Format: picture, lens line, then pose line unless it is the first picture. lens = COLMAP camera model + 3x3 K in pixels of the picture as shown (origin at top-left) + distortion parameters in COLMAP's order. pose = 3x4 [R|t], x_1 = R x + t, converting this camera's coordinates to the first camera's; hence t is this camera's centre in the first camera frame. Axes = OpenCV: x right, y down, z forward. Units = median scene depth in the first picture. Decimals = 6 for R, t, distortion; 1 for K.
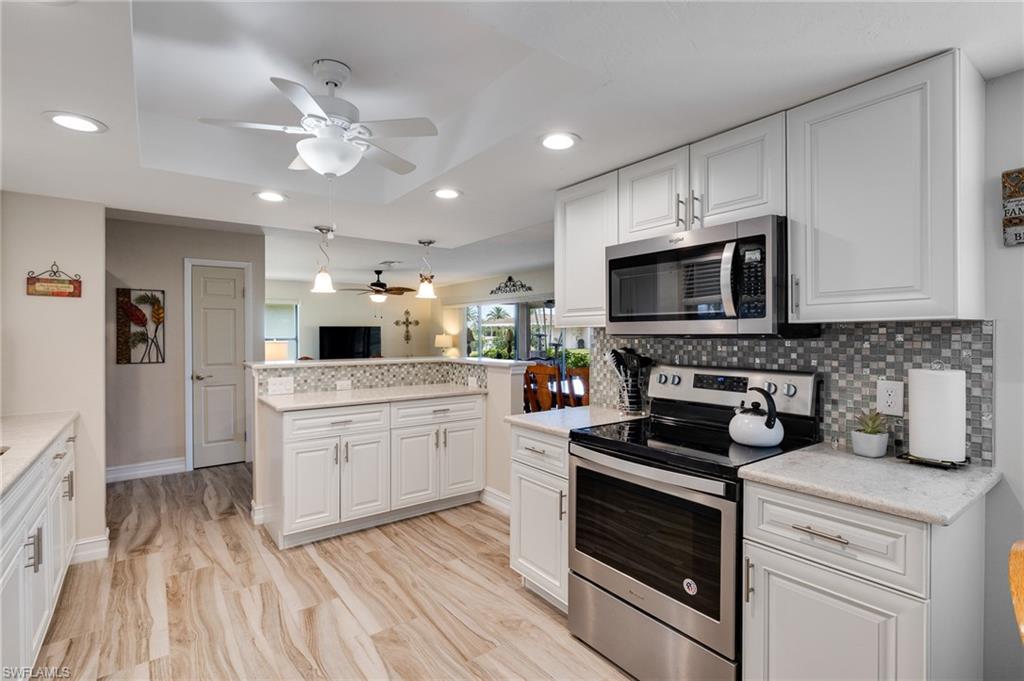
lens RADIAL K [[488.7, 0, 512.0], [0, 488.7, 340.5], [0, 0, 1]] dist [-0.004591, -0.000146]
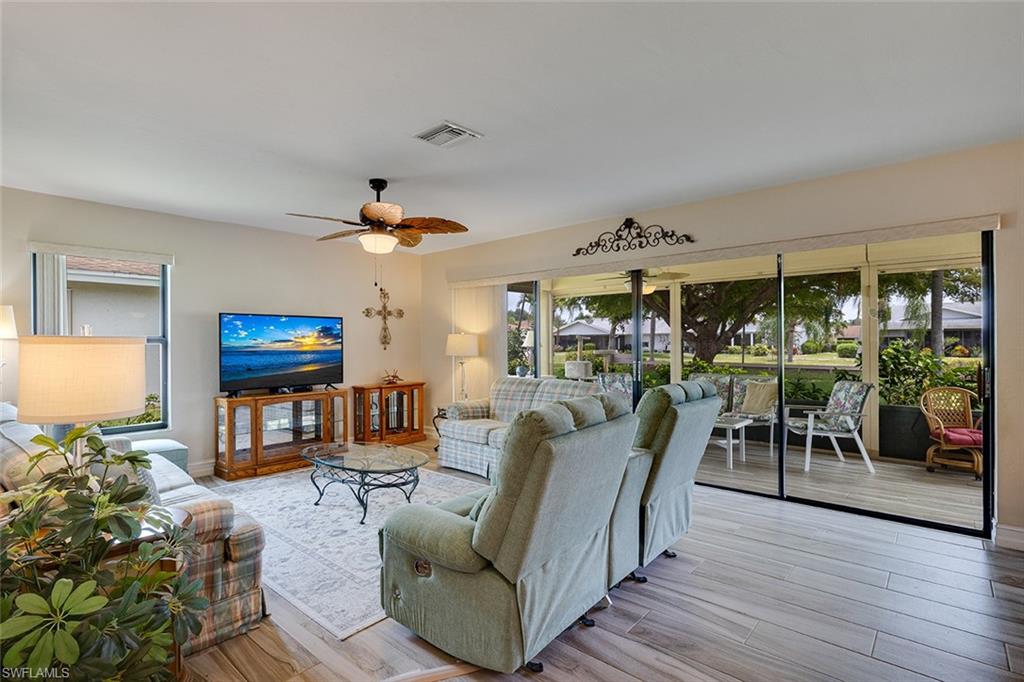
lens RADIAL K [[488.7, 0, 512.0], [0, 488.7, 341.0], [0, 0, 1]] dist [-0.004591, -0.000146]
pose [[0.977495, -0.000310, 0.210960, -0.687009], [0.003407, 0.999892, -0.014318, 0.016604], [-0.210933, 0.014715, 0.977390, 1.526826]]
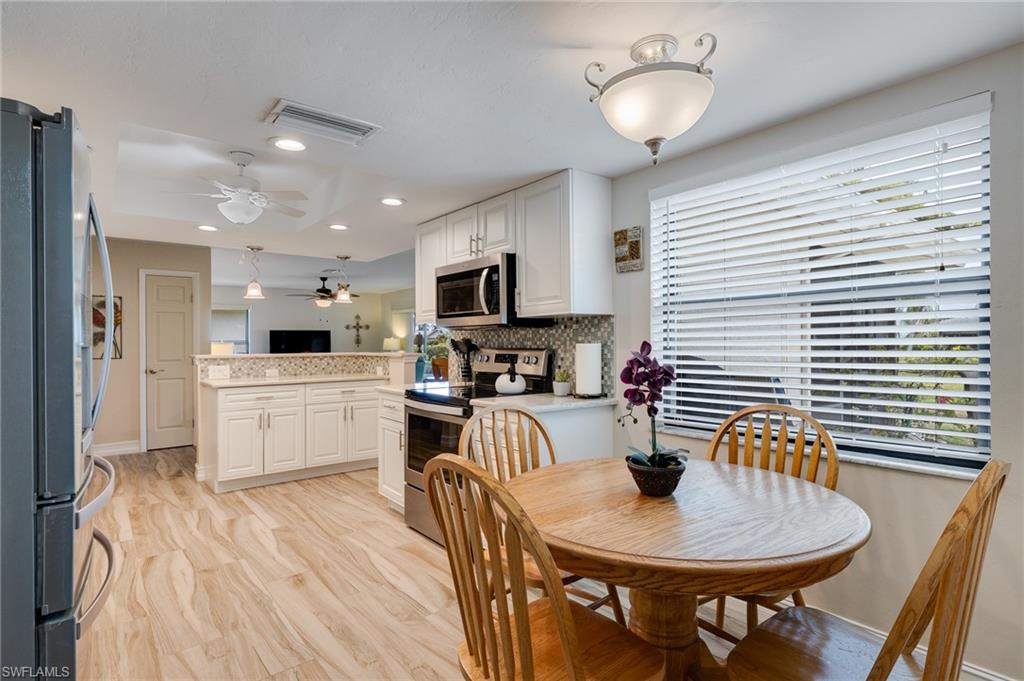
lens RADIAL K [[528.9, 0, 515.5], [0, 528.9, 344.1], [0, 0, 1]] dist [0.002104, 0.000079]
pose [[0.999424, -0.004719, 0.033606, 0.295887], [0.005013, 0.999950, -0.008652, 0.041874], [-0.033564, 0.008816, 0.999398, -0.473685]]
